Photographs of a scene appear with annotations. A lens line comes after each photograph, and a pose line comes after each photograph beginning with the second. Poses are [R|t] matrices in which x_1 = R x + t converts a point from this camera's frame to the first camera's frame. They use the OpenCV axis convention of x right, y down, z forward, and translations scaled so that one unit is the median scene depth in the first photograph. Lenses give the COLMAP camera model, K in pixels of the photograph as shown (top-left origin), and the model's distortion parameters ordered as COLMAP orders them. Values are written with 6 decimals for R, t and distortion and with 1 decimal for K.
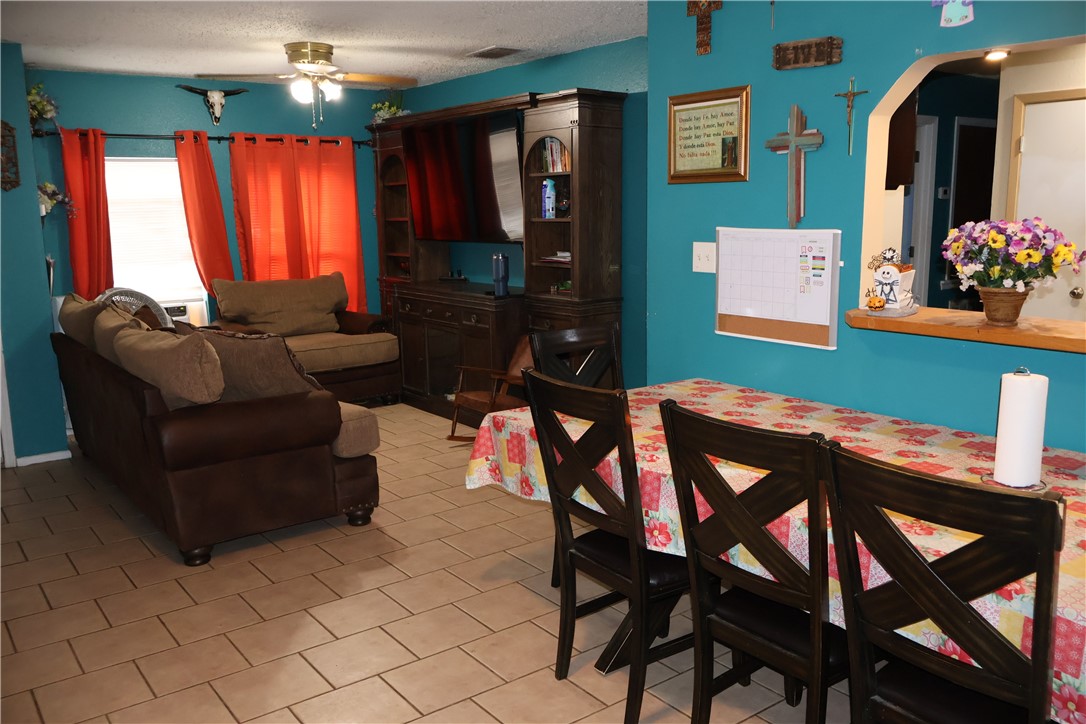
lens RADIAL K [[902.0, 0, 544.0], [0, 902.0, 366.2], [0, 0, 1]] dist [-0.010857, 0.008674]
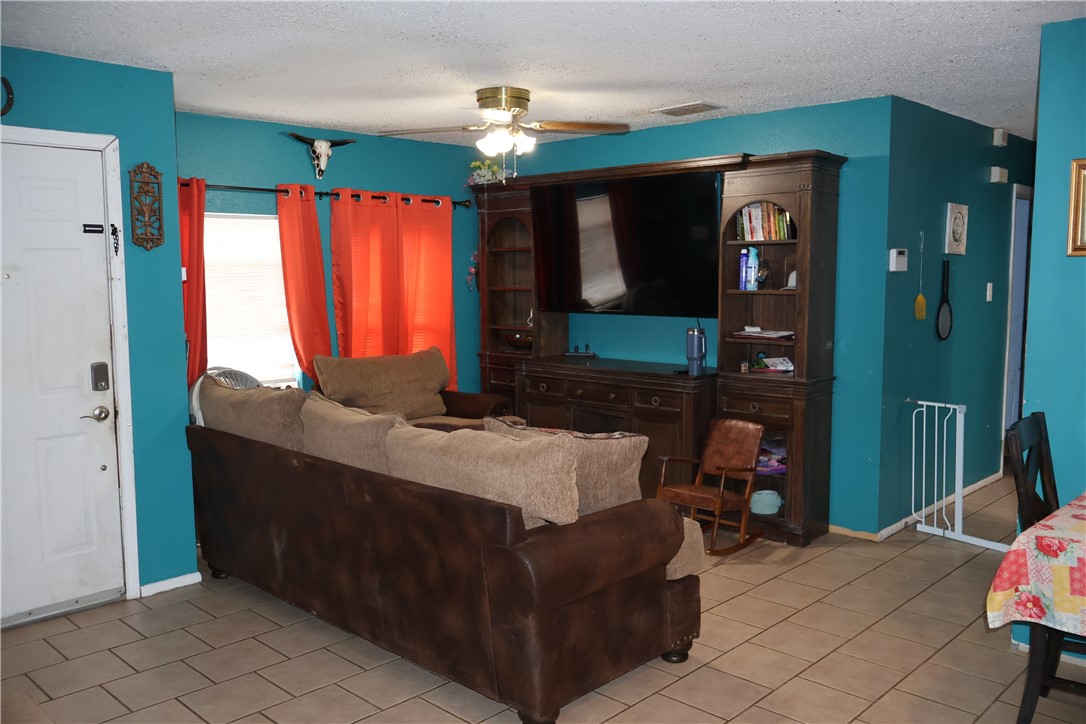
lens RADIAL K [[902.0, 0, 546.8], [0, 902.0, 363.5], [0, 0, 1]] dist [-0.010857, 0.008674]
pose [[0.986788, -0.004069, 0.161968, -0.529533], [0.016376, 0.997070, -0.074721, -0.040018], [-0.161189, 0.076386, 0.983963, 0.225293]]
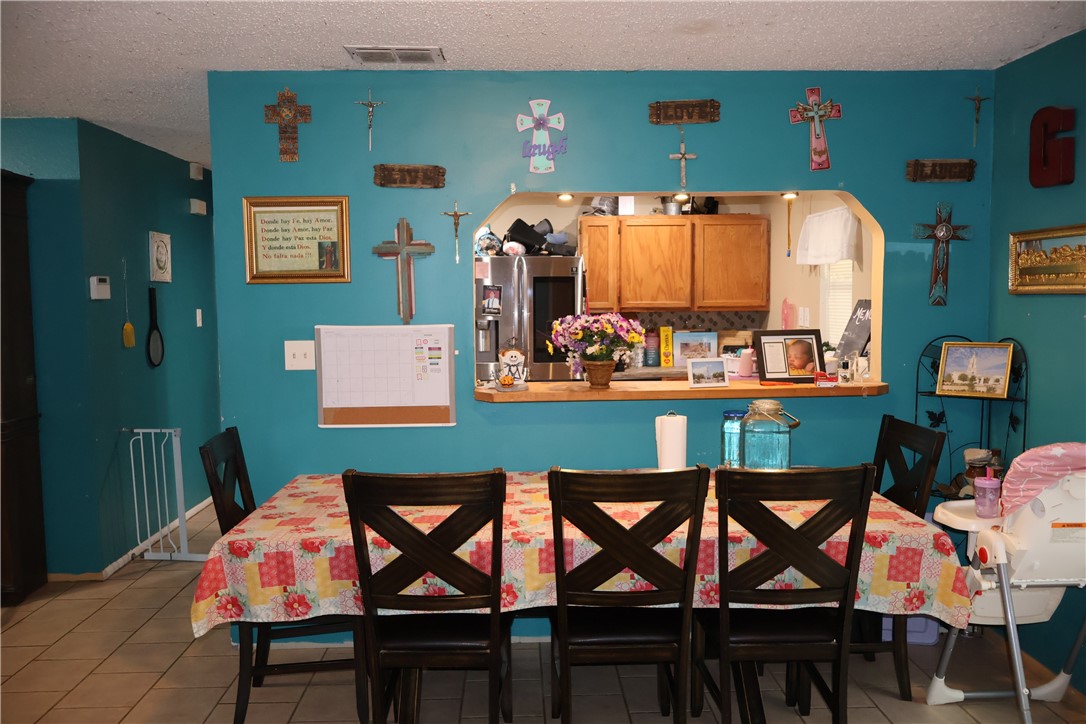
lens RADIAL K [[902.0, 0, 545.8], [0, 902.0, 363.4], [0, 0, 1]] dist [-0.010857, 0.008674]
pose [[0.571332, -0.056380, 0.818780, -0.501343], [0.148237, 0.988319, -0.035383, -0.034206], [-0.807221, 0.141589, 0.573015, 0.191810]]
